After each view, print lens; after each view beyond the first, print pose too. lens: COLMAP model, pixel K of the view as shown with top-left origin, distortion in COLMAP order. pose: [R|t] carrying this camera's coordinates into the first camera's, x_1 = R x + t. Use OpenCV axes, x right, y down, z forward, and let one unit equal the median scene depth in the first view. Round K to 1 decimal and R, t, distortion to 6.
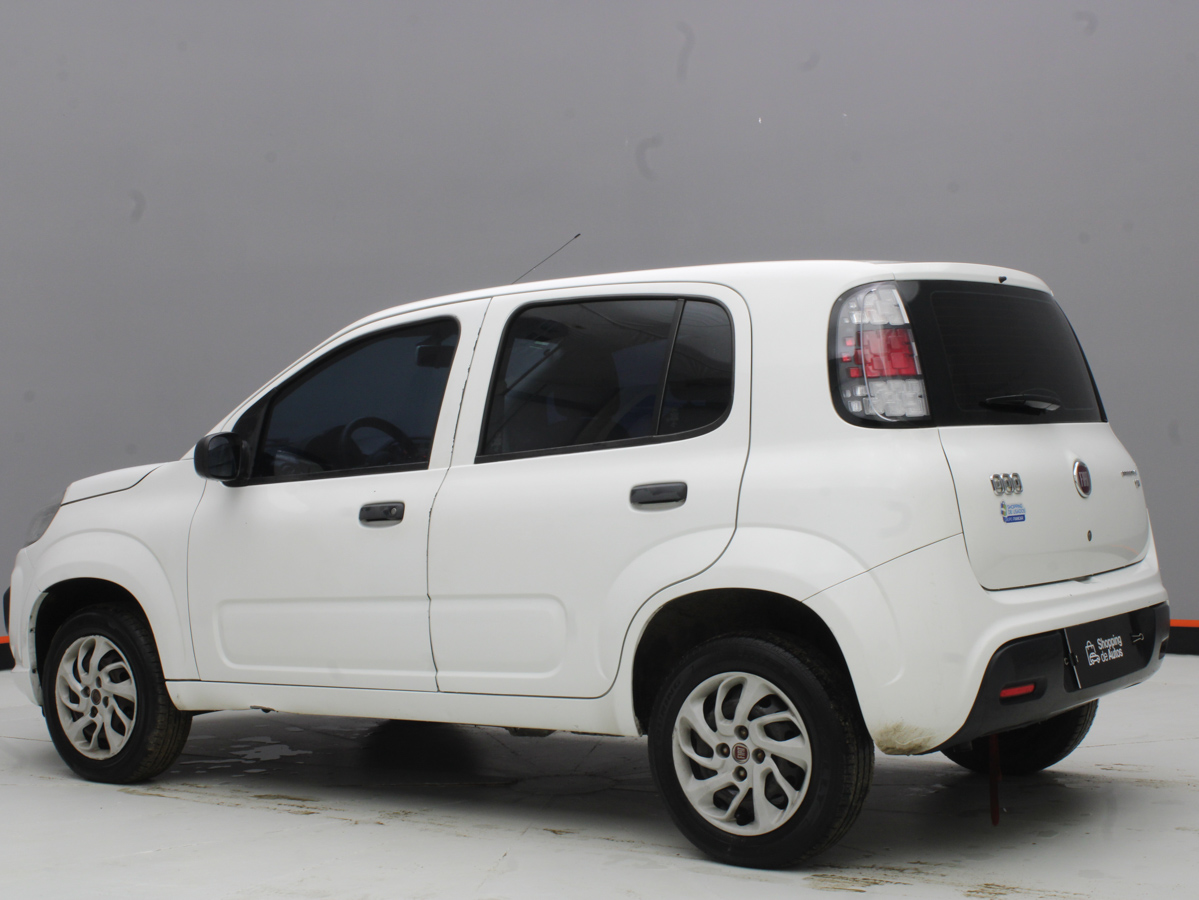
lens RADIAL K [[1945.0, 0, 599.5], [0, 1945.0, 450.0], [0, 0, 1]] dist [-0.011692, -0.050908]
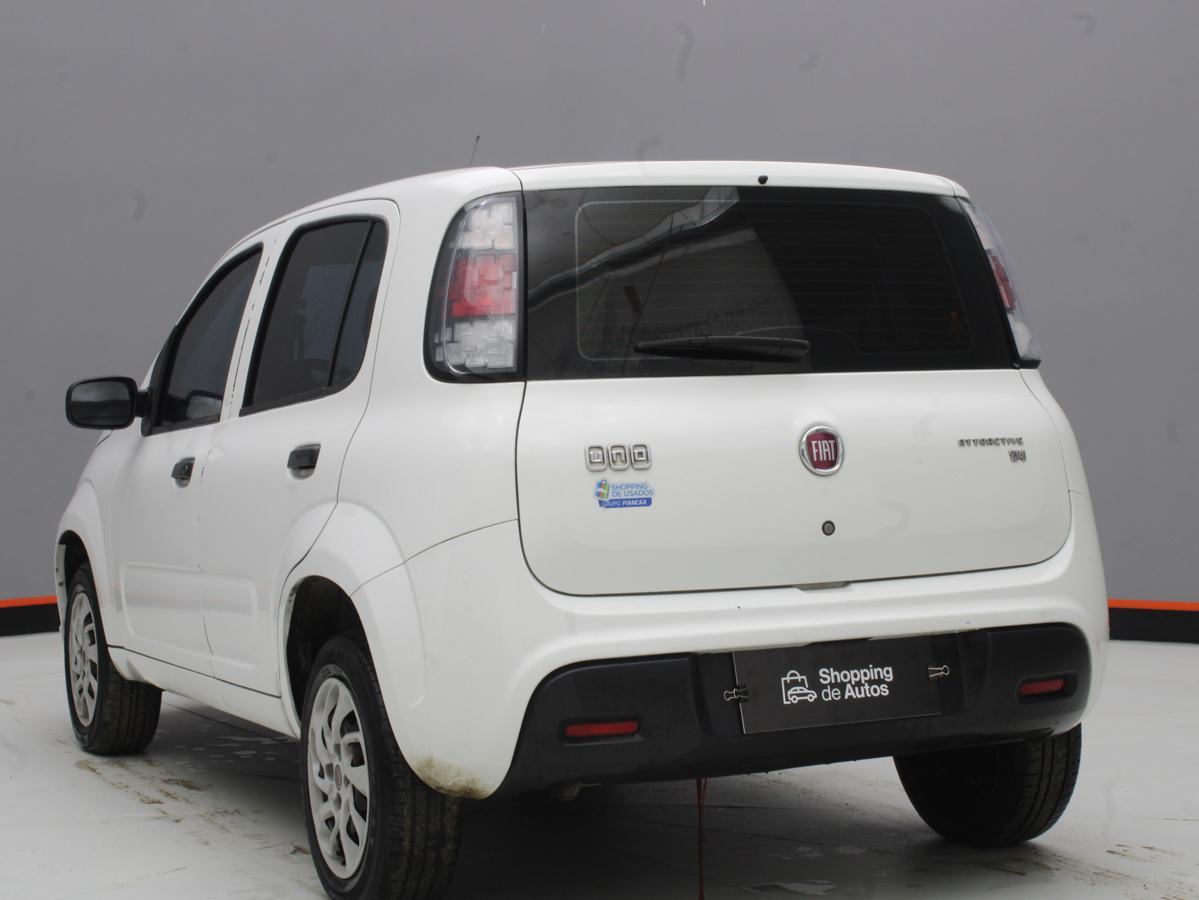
lens RADIAL K [[2356.2, 0, 599.5], [0, 2356.2, 450.0], [0, 0, 1]] dist [-0.068455, -0.180477]
pose [[0.868115, 0.021115, -0.495913, 0.615611], [-0.003464, 0.999328, 0.036487, -0.017335], [0.496350, -0.029957, 0.867605, 0.187412]]
